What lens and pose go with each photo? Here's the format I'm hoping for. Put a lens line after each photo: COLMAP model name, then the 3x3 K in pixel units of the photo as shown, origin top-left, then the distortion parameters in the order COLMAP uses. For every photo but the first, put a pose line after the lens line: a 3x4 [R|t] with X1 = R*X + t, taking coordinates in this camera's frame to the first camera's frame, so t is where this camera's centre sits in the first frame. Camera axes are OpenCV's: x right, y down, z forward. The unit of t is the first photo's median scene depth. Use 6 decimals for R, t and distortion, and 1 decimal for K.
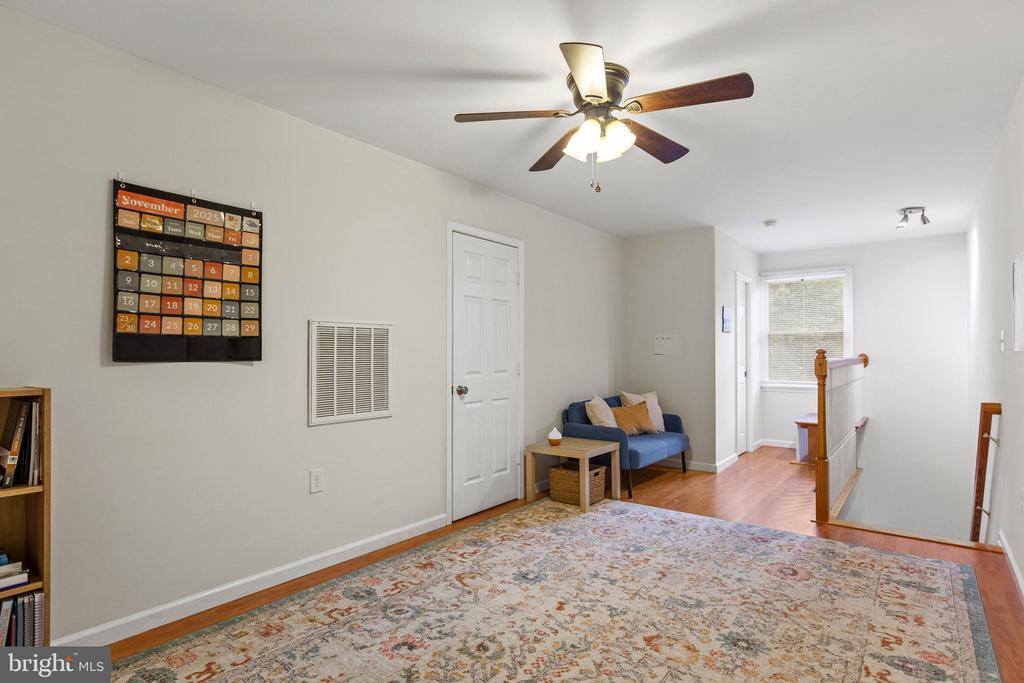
lens RADIAL K [[535.4, 0, 512.0], [0, 535.4, 345.9], [0, 0, 1]] dist [-0.001793, -0.002045]
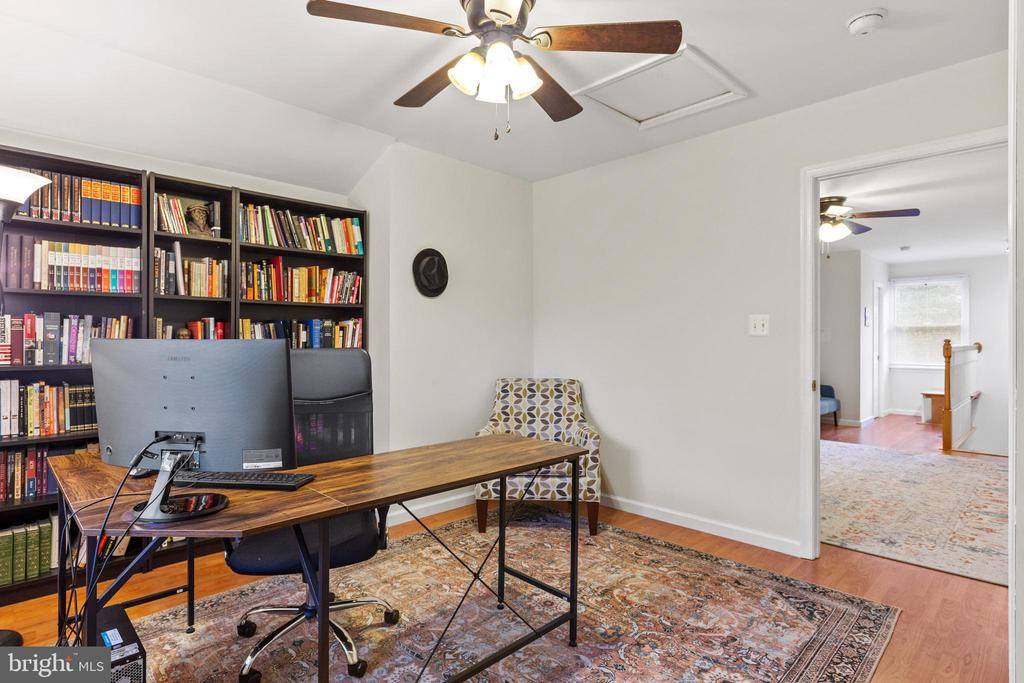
lens RADIAL K [[535.4, 0, 514.5], [0, 535.4, 340.0], [0, 0, 1]] dist [-0.001793, -0.002045]
pose [[0.990983, 0.000724, -0.133984, -0.477473], [0.000730, 0.999941, 0.010806, -0.009201], [0.133984, -0.010807, 0.990925, -0.731721]]
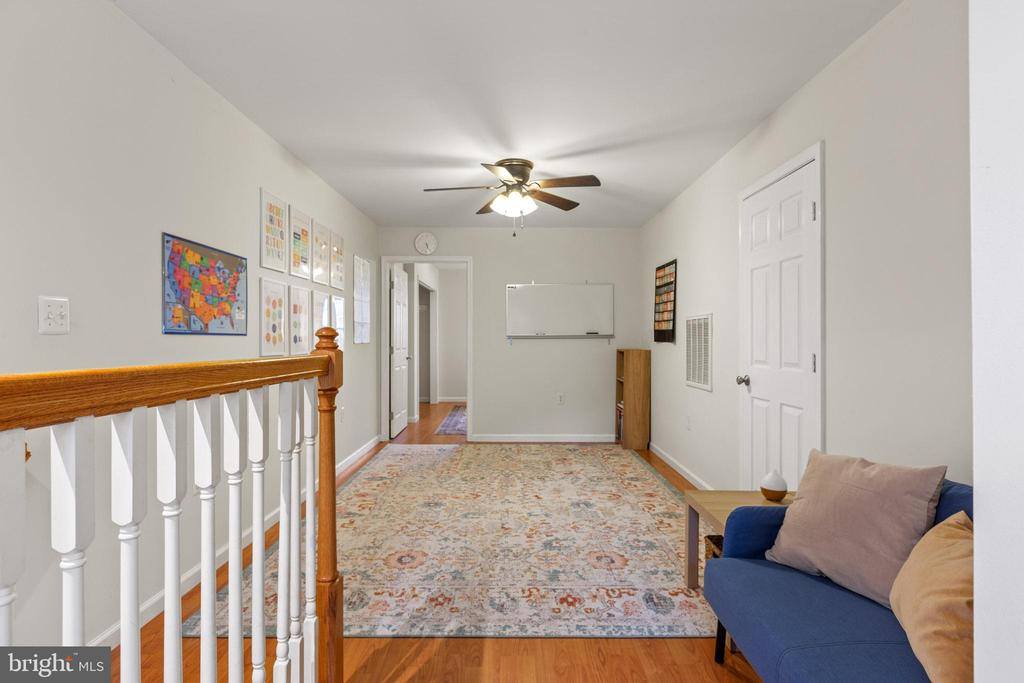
lens RADIAL K [[535.4, 0, 512.4], [0, 535.4, 341.2], [0, 0, 1]] dist [-0.001793, -0.002045]
pose [[-0.794039, 0.003481, -0.607857, 0.781425], [0.008724, 0.999946, -0.005671, 0.021067], [0.607805, -0.009806, -0.794026, 1.553245]]
